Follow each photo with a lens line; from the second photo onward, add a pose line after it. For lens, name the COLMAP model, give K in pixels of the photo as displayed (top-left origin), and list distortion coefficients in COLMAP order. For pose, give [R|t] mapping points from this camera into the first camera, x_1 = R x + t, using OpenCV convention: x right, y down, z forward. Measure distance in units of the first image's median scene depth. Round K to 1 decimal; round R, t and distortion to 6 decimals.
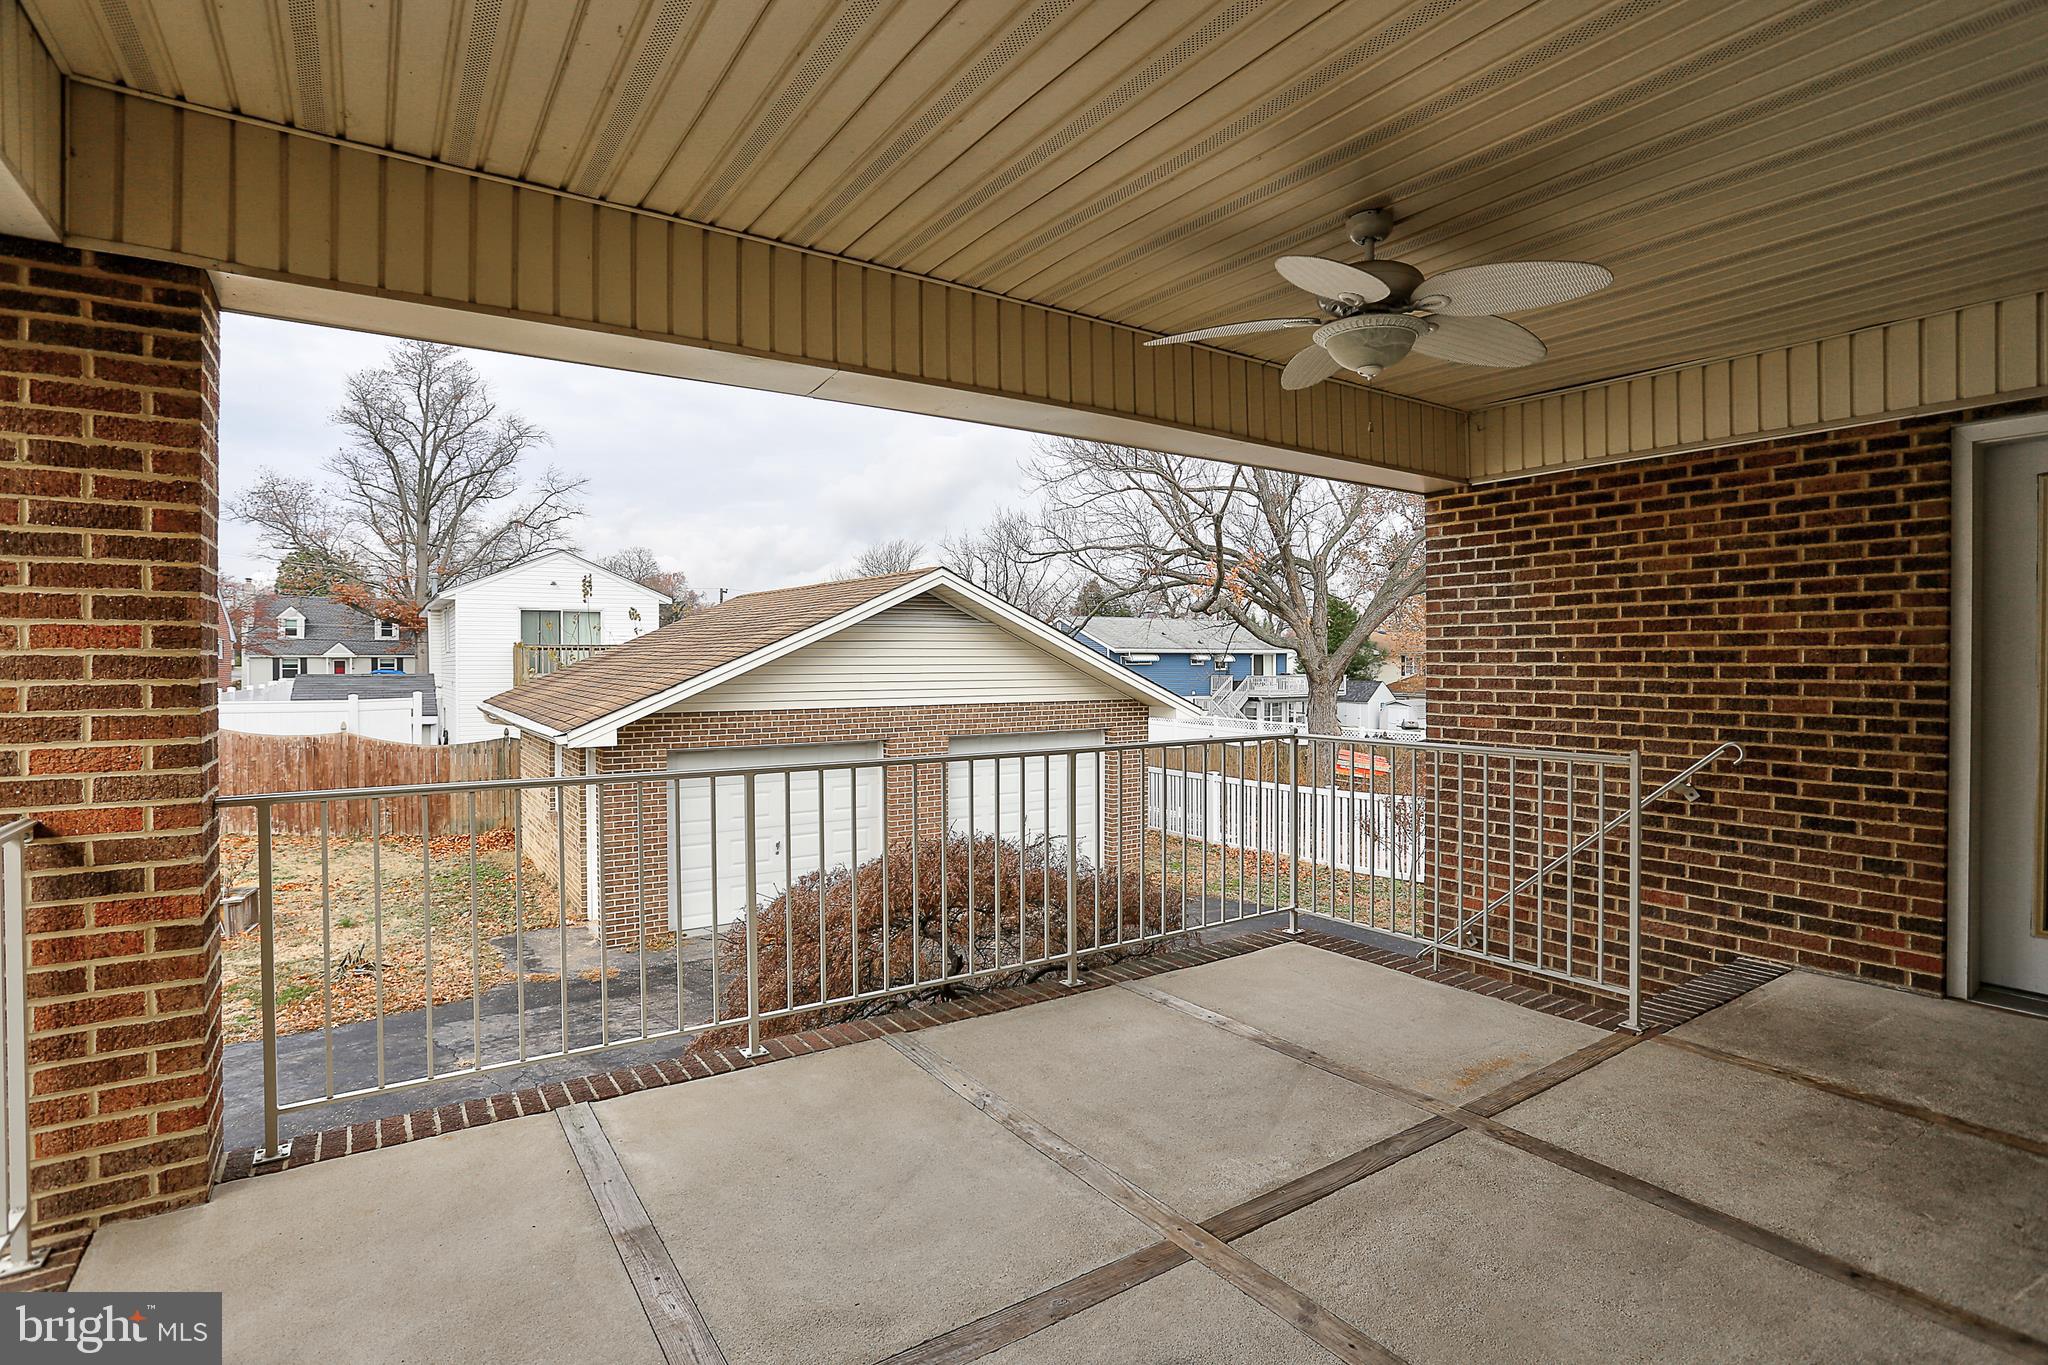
lens RADIAL K [[1008.3, 0, 1021.5], [0, 1008.3, 664.1], [0, 0, 1]] dist [-0.086924, 0.034790]
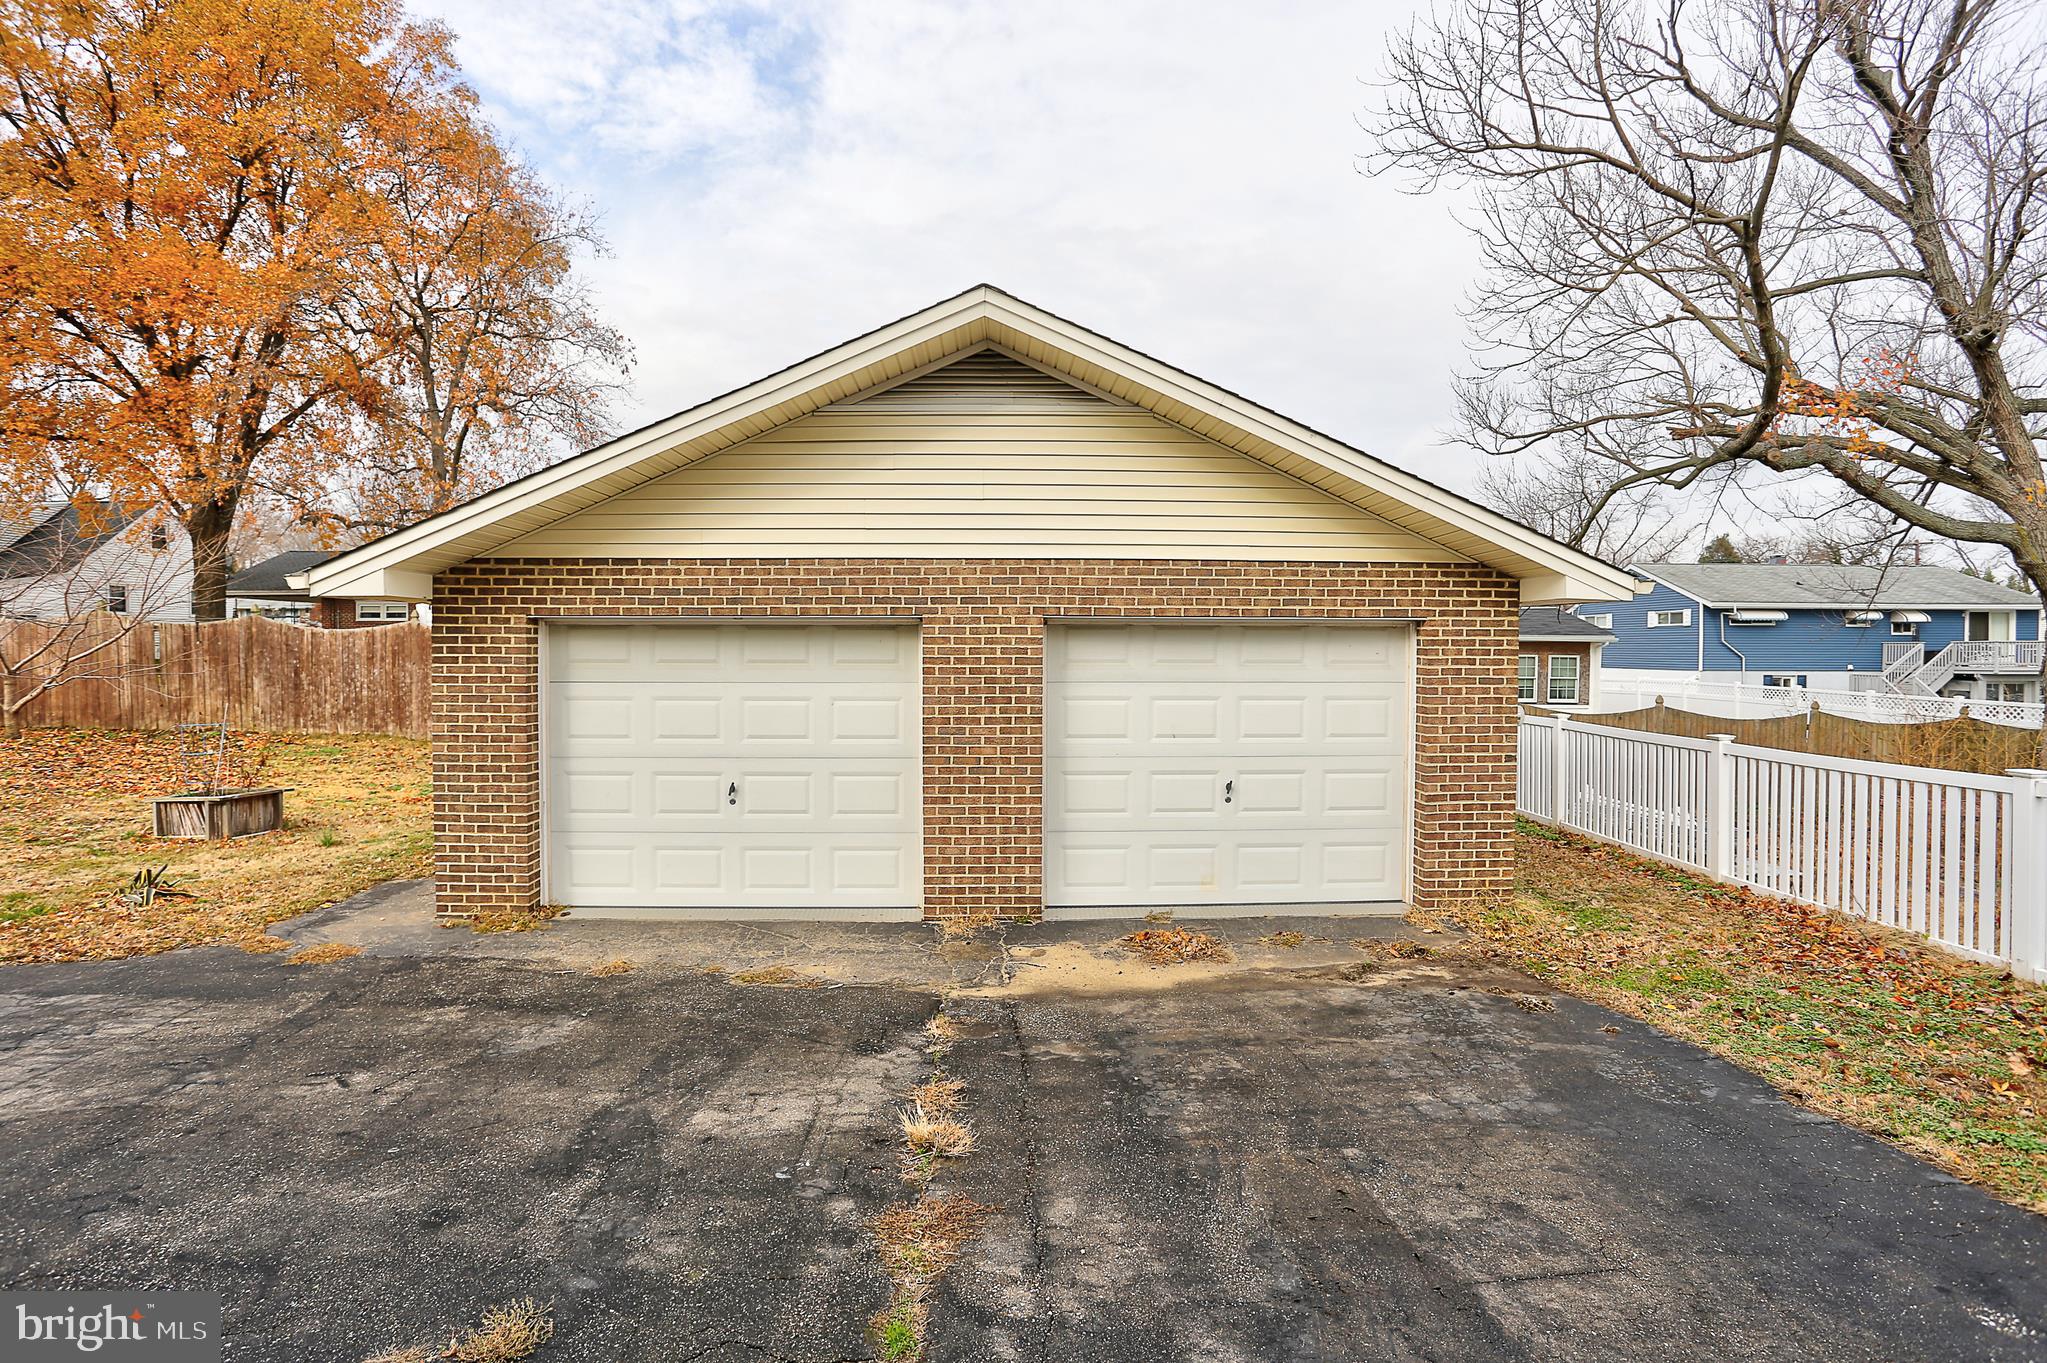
lens RADIAL K [[1007.8, 0, 1021.0], [0, 1007.8, 663.1], [0, 0, 1]] dist [-0.086924, 0.034790]
pose [[0.838096, 0.009388, -0.545442, 0.232763], [-0.005537, 0.999947, 0.008703, 0.100040], [0.545495, -0.004274, 0.838103, 0.591757]]
